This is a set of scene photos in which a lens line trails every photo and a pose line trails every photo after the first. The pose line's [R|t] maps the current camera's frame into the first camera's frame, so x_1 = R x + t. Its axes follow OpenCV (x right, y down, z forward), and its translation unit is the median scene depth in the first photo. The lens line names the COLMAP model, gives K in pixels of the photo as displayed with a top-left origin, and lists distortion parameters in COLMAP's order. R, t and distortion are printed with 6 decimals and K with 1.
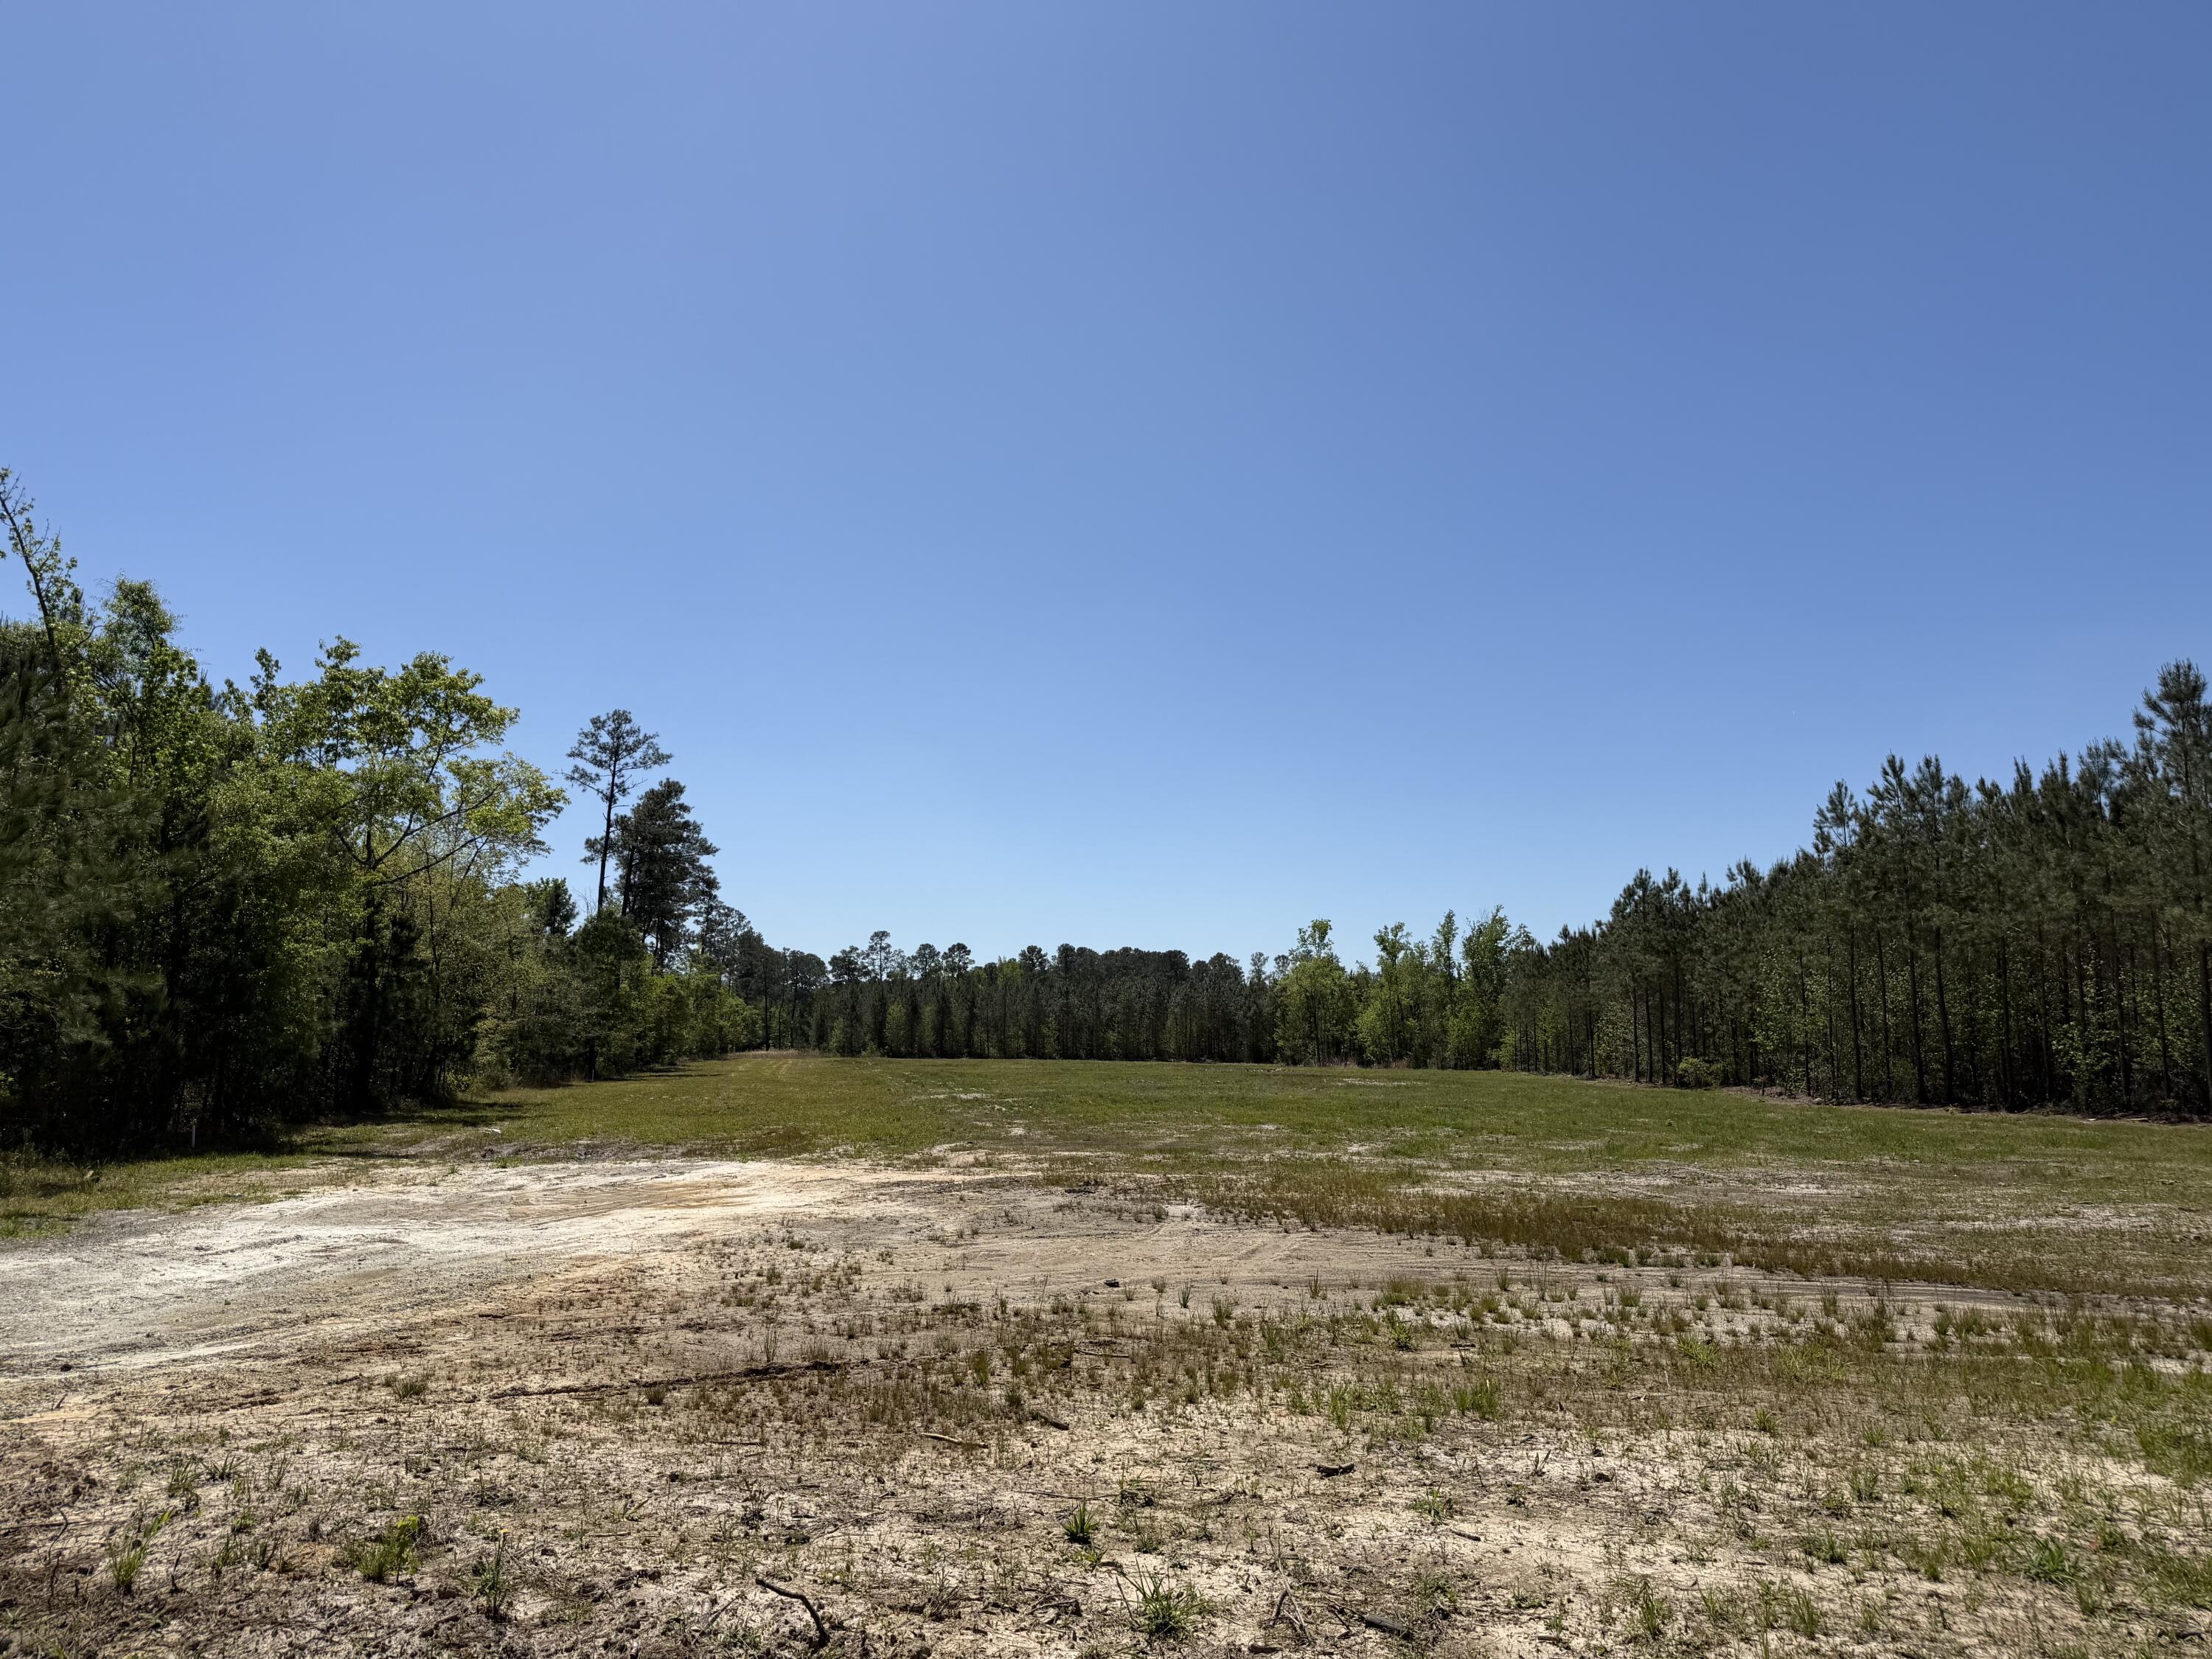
lens RADIAL K [[1546.4, 0, 1088.8], [0, 1546.4, 831.9], [0, 0, 1]] dist [0.141675, -0.223873]
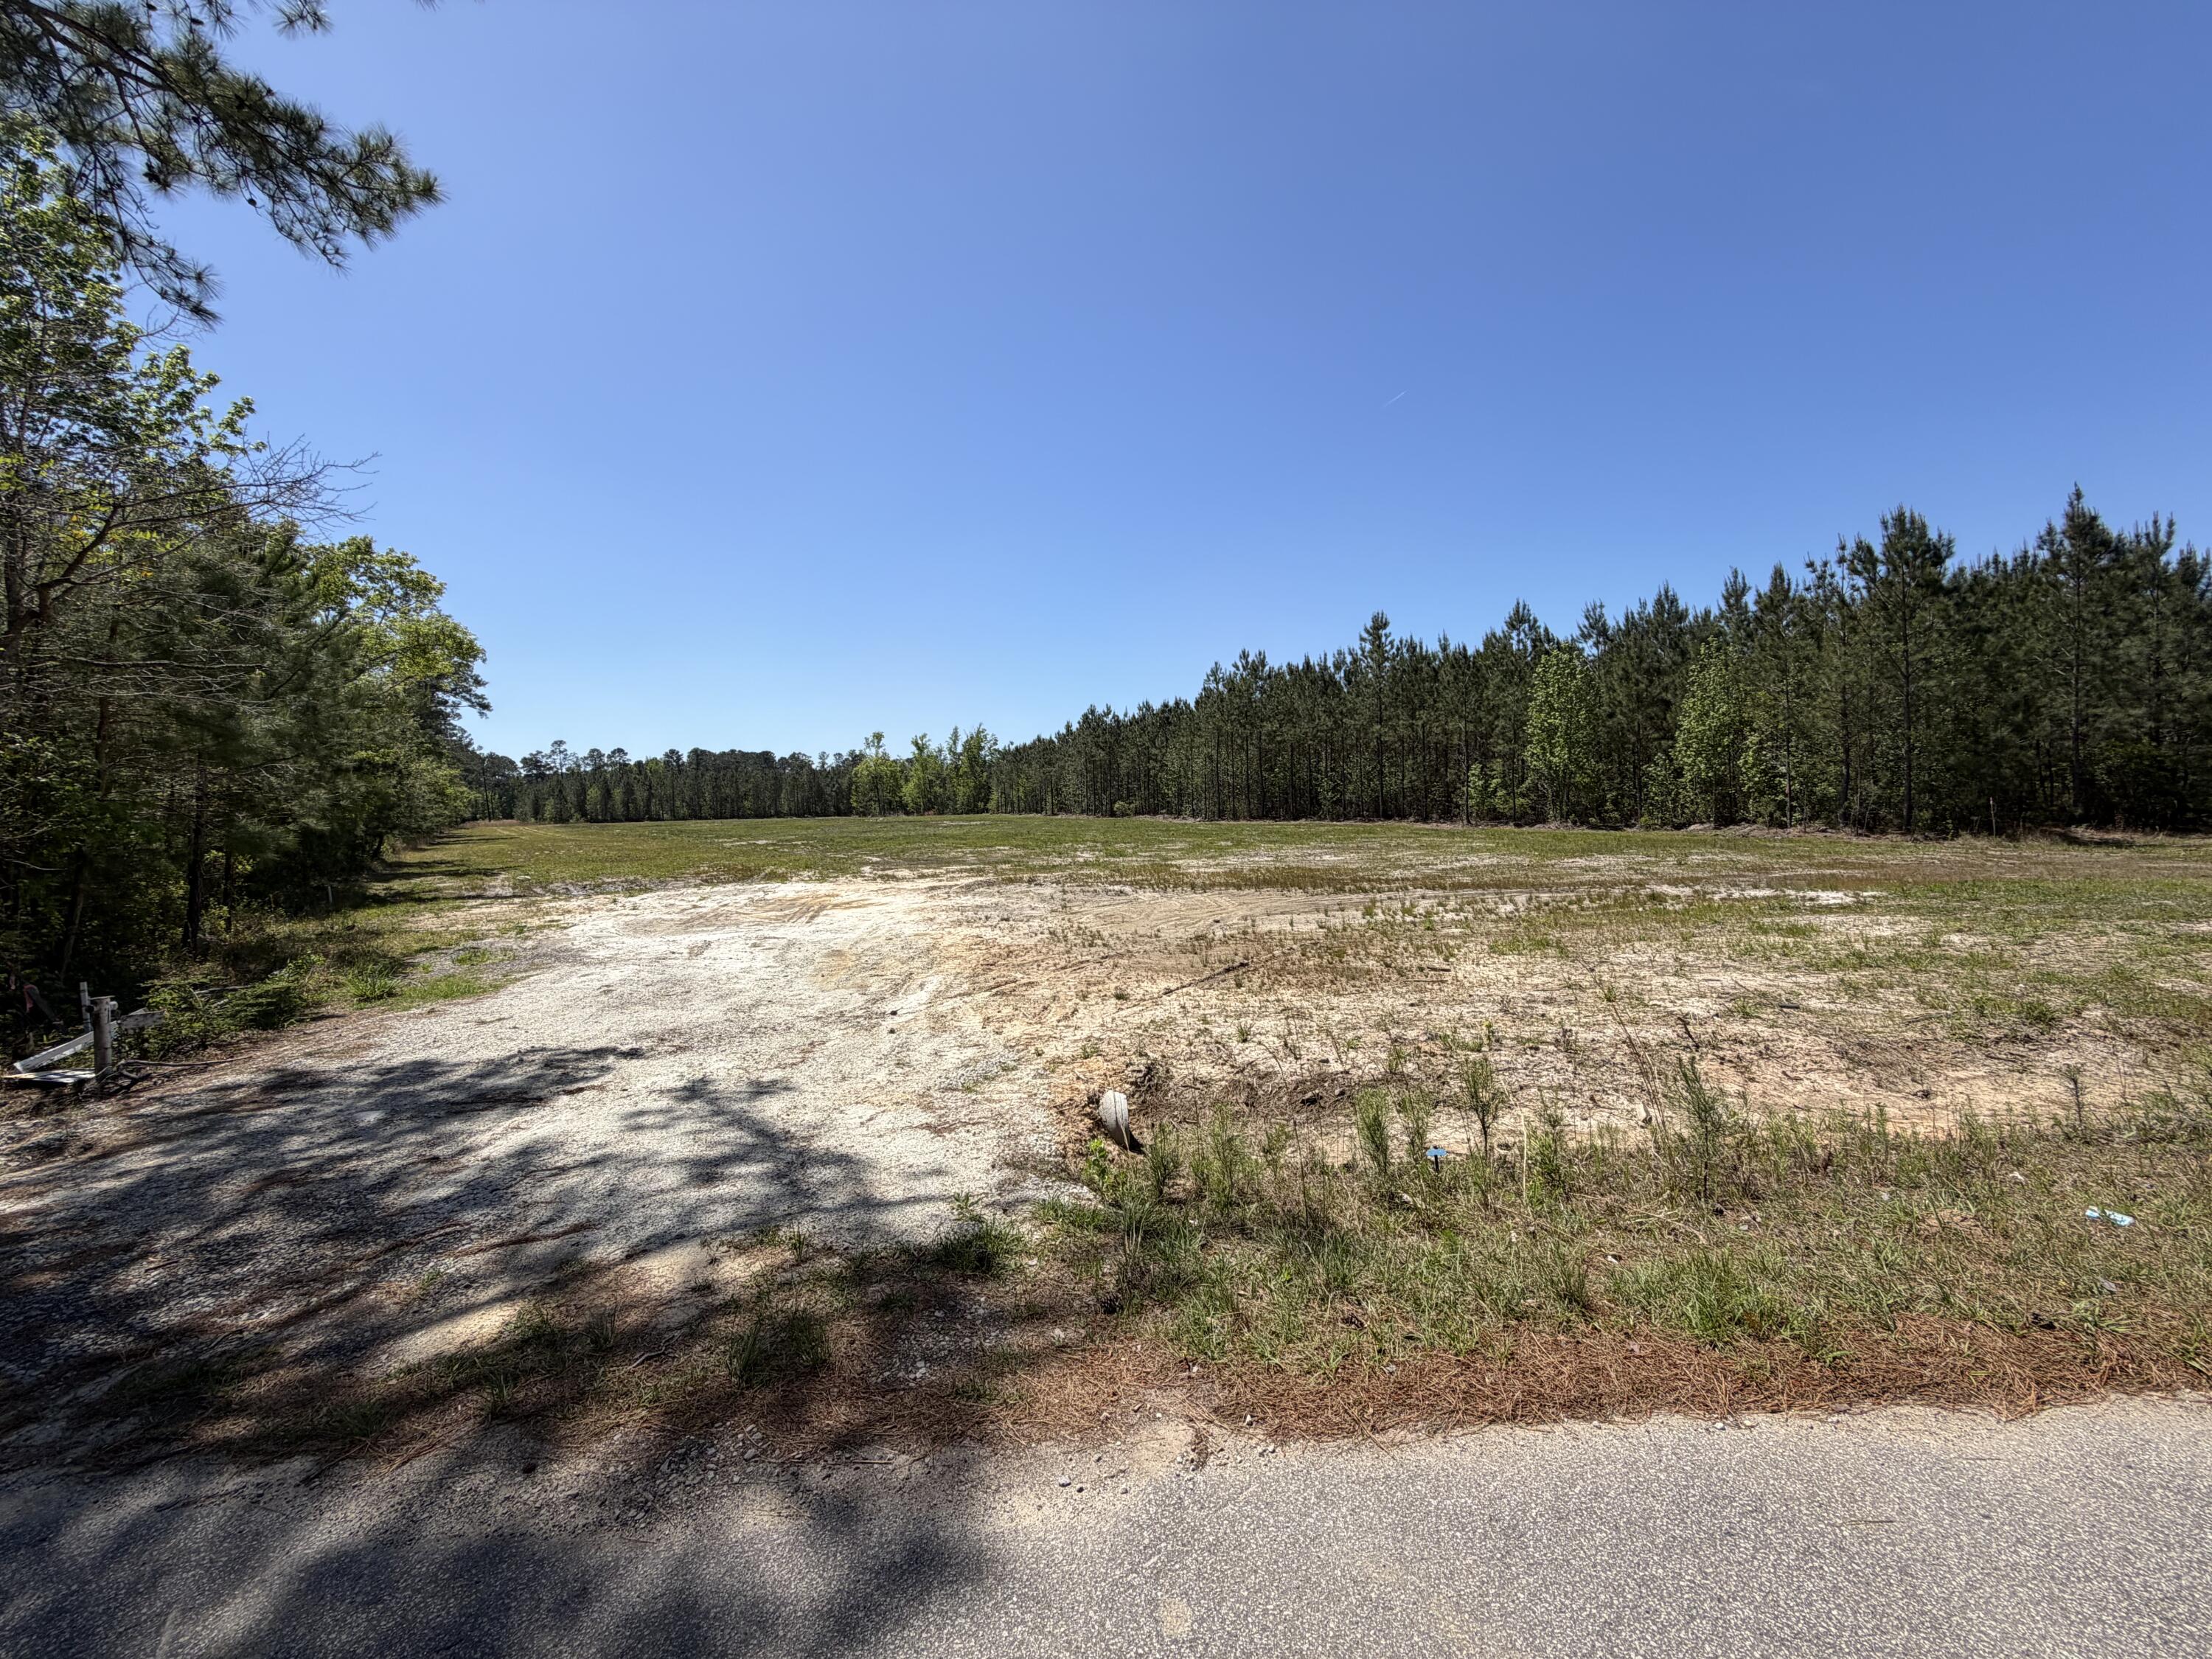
lens RADIAL K [[892.0, 0, 1096.2], [0, 892.0, 824.2], [0, 0, 1]] dist [-0.000243, 0.000027]
pose [[0.909476, -0.046121, 0.413191, -0.106515], [-0.020494, 0.987647, 0.155350, -0.001232], [-0.415252, -0.149755, 0.897296, 0.010845]]
